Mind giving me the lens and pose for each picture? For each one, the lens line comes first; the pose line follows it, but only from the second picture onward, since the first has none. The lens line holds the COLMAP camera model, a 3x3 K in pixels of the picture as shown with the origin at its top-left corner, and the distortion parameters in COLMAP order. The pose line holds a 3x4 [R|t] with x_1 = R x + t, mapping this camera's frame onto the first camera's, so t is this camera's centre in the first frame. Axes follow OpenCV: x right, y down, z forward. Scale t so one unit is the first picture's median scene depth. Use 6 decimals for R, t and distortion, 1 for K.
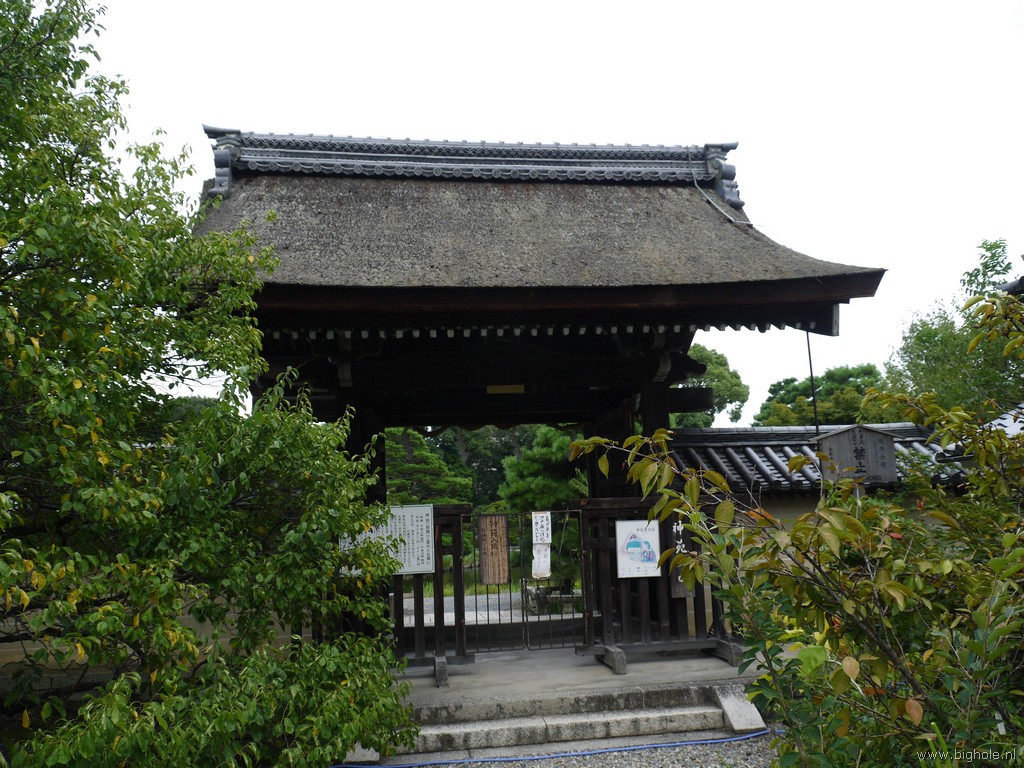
lens RADIAL K [[859.3, 0, 520.9], [0, 859.3, 382.5], [0, 0, 1]] dist [-0.040651, 0.010970]
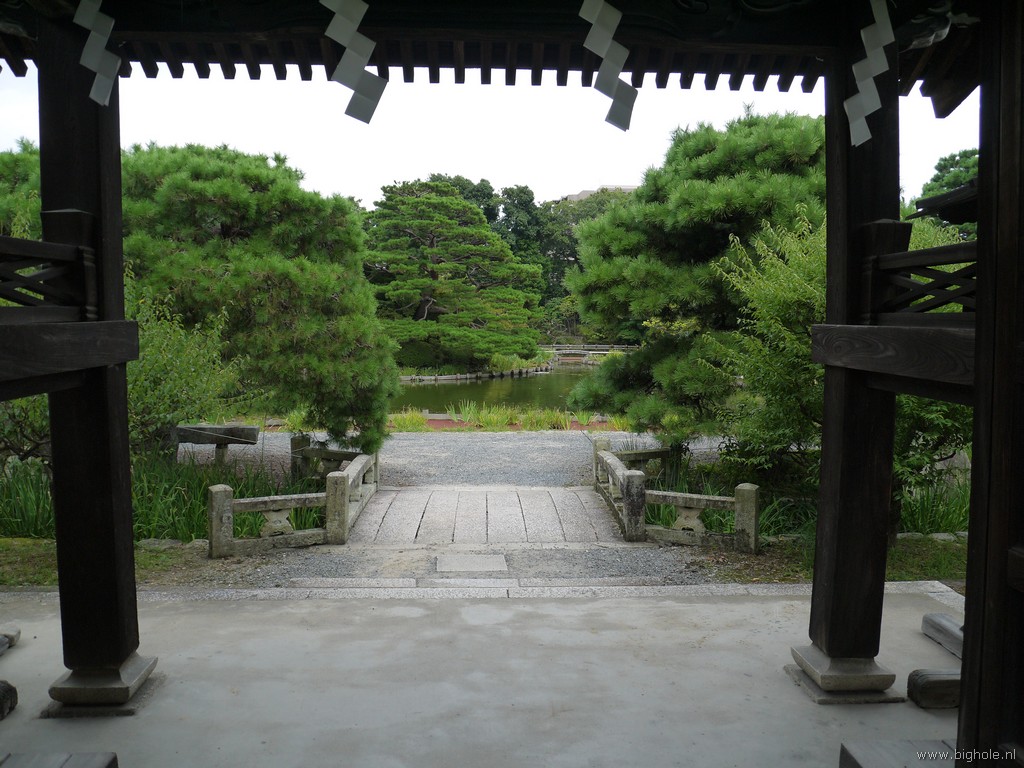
lens RADIAL K [[859.3, 0, 520.9], [0, 859.3, 382.5], [0, 0, 1]] dist [-0.040651, 0.010970]
pose [[0.994944, 0.053183, -0.085194, -0.002739], [-0.031293, 0.970217, 0.240208, 0.058025], [0.095432, -0.236328, 0.966976, 0.441599]]
